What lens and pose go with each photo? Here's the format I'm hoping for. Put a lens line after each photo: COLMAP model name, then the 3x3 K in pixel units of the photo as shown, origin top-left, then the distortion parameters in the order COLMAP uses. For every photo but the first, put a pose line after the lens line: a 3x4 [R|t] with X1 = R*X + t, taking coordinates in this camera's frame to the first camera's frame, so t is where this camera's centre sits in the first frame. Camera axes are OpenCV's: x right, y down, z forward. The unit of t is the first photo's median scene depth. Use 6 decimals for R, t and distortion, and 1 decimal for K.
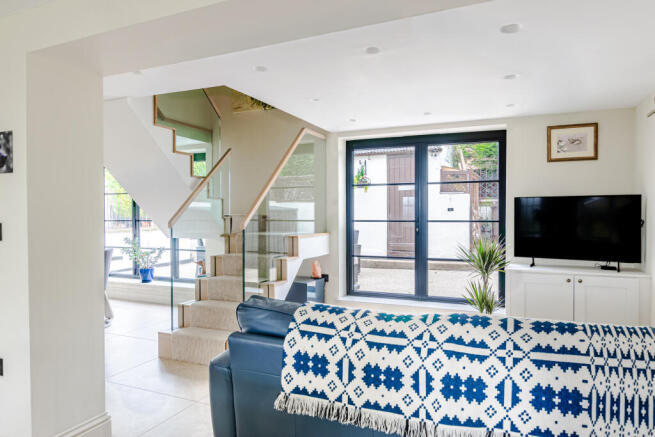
lens RADIAL K [[419.9, 0, 328.8], [0, 419.9, 216.5], [0, 0, 1]] dist [-0.014894, 0.000692]
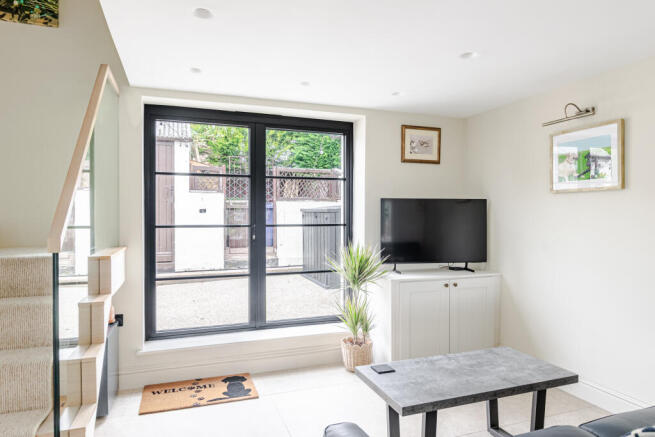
lens RADIAL K [[419.9, 0, 330.3], [0, 419.9, 216.9], [0, 0, 1]] dist [-0.014894, 0.000692]
pose [[0.720401, -0.000031, 0.693558, -0.226121], [0.002371, 0.999994, -0.002418, -0.003096], [-0.693554, 0.003386, 0.720396, 0.371875]]
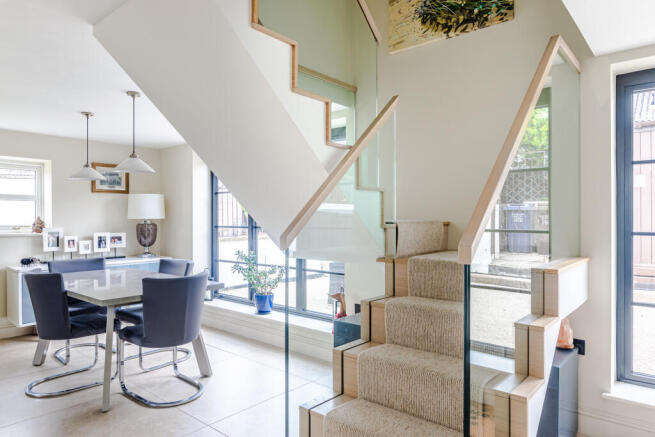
lens RADIAL K [[419.9, 0, 332.4], [0, 419.9, 219.0], [0, 0, 1]] dist [-0.014894, 0.000692]
pose [[0.958031, 0.003204, -0.286647, -0.160459], [-0.004298, 0.999986, -0.003188, -0.004250], [0.286632, 0.004287, 0.958031, 0.471188]]
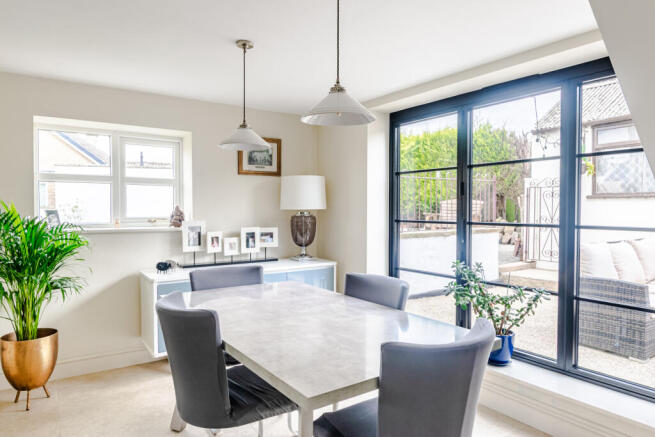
lens RADIAL K [[419.9, 0, 325.3], [0, 419.9, 217.2], [0, 0, 1]] dist [-0.014894, 0.000692]
pose [[0.845647, 0.016385, -0.533491, -0.491170], [-0.009494, 0.999832, 0.015659, -0.003934], [0.533658, -0.008177, 0.845661, 0.728812]]
